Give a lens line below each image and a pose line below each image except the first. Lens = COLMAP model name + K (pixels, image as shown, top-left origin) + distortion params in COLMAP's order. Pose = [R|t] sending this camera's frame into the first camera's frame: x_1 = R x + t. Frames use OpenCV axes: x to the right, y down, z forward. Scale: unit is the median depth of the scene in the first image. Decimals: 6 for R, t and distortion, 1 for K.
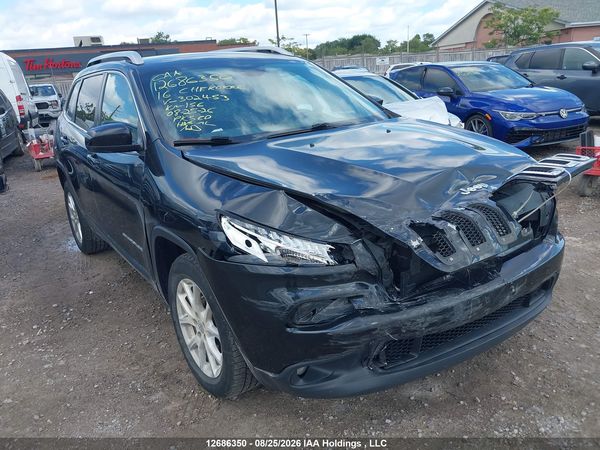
lens RADIAL K [[473.2, 0, 300.0], [0, 473.2, 225.0], [0, 0, 1]] dist [0.080075, -0.094002]
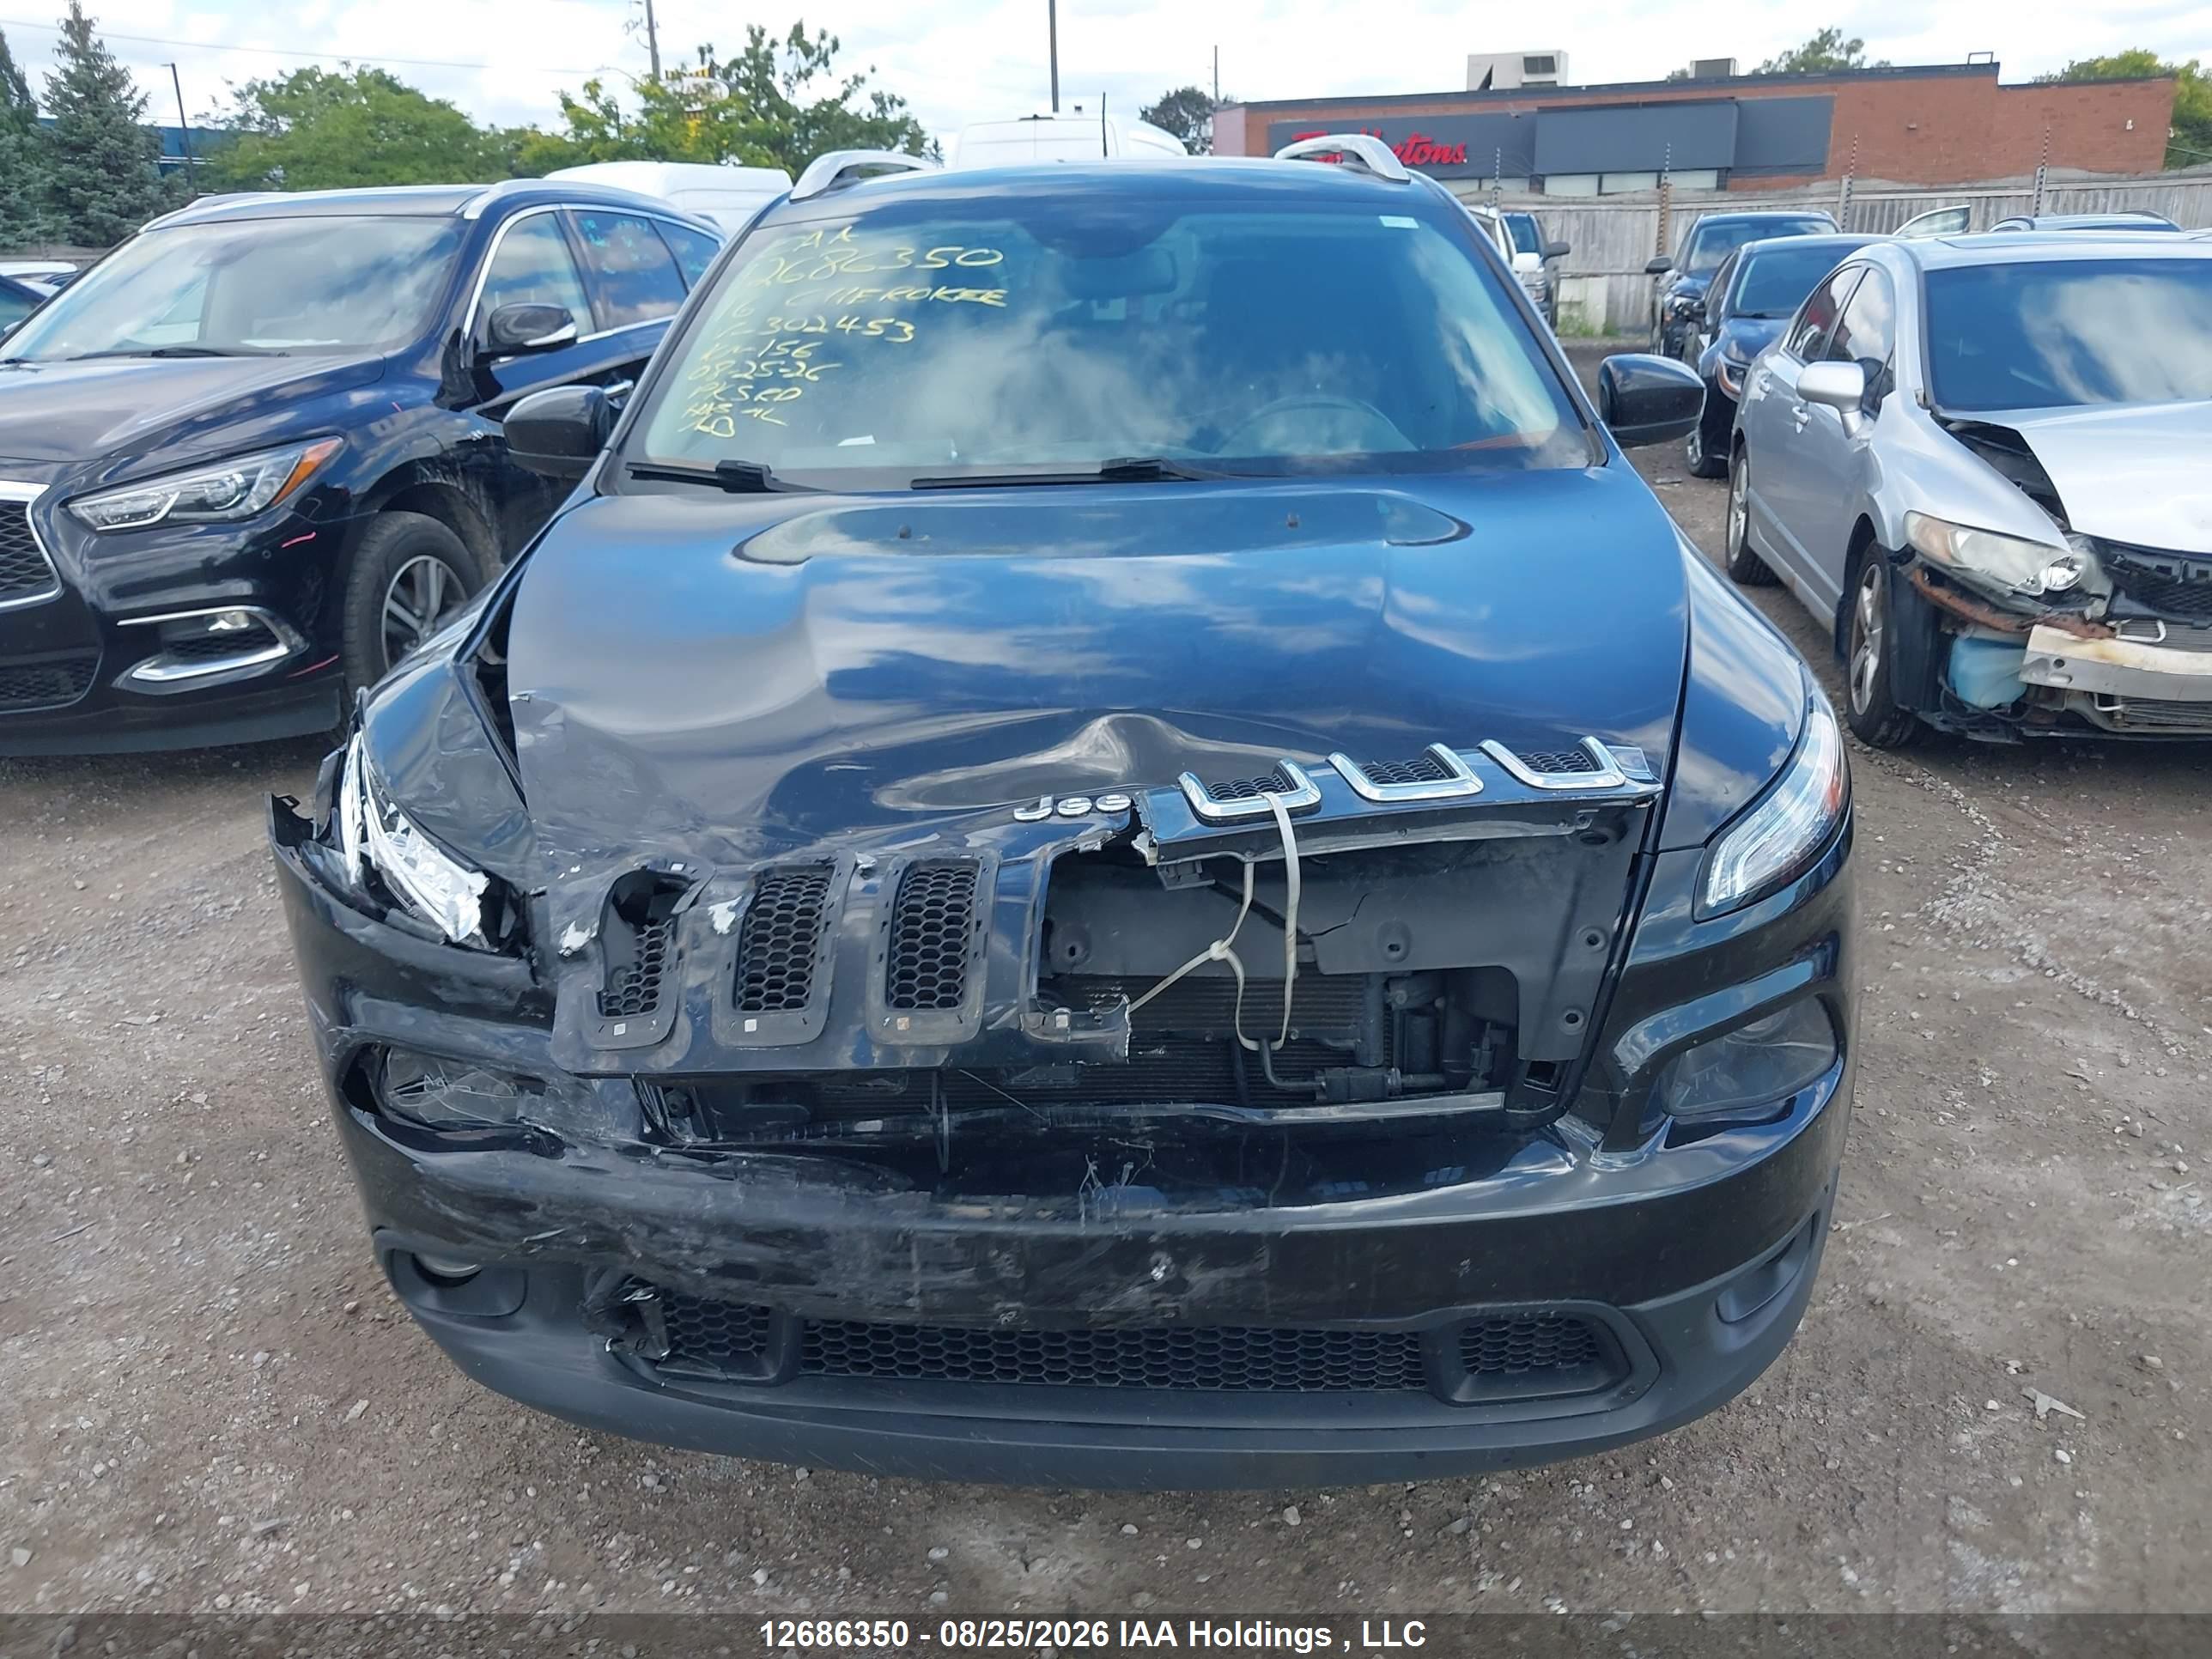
lens RADIAL K [[1789.7, 0, 1106.0], [0, 1789.7, 829.5], [0, 0, 1]] dist [0.011968, 0.003580]
pose [[0.814564, 0.226445, -0.534048, 0.897442], [-0.206961, 0.973517, 0.097118, -0.161913], [0.541897, 0.031418, 0.839858, 0.268492]]
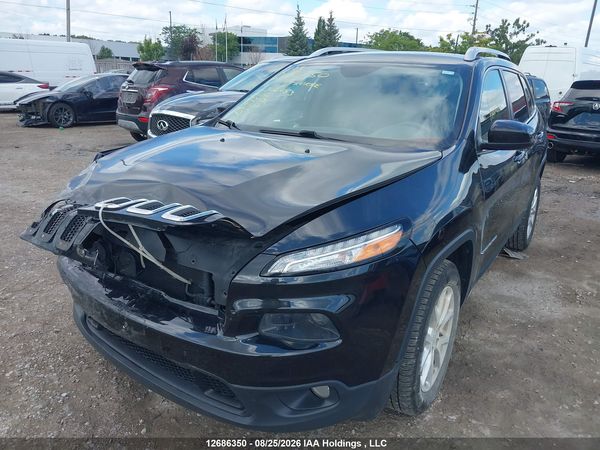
lens RADIAL K [[484.0, 0, 288.2], [0, 484.0, 226.4], [0, 0, 1]] dist [-0.009274, -0.006439]
pose [[0.369224, 0.357161, -0.857968, 1.364027], [-0.343181, 0.910350, 0.231280, -0.374482], [0.863655, 0.209045, 0.458694, 0.874449]]
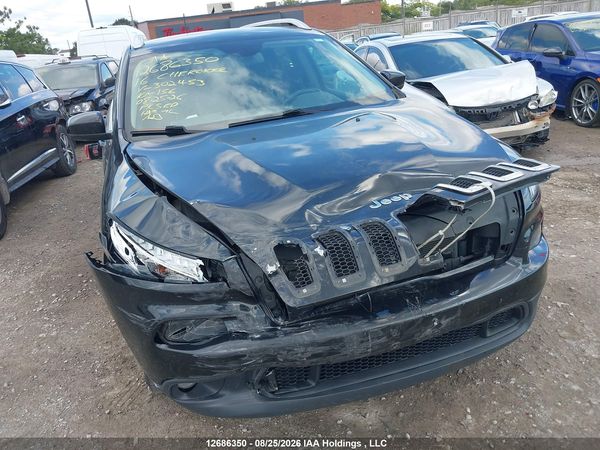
lens RADIAL K [[473.2, 0, 300.0], [0, 473.2, 225.0], [0, 0, 1]] dist [0.080075, -0.094002]
pose [[0.967544, 0.056823, -0.246230, 0.443787], [-0.037949, 0.996013, 0.080734, -0.101204], [0.249835, -0.068769, 0.965843, 0.152639]]
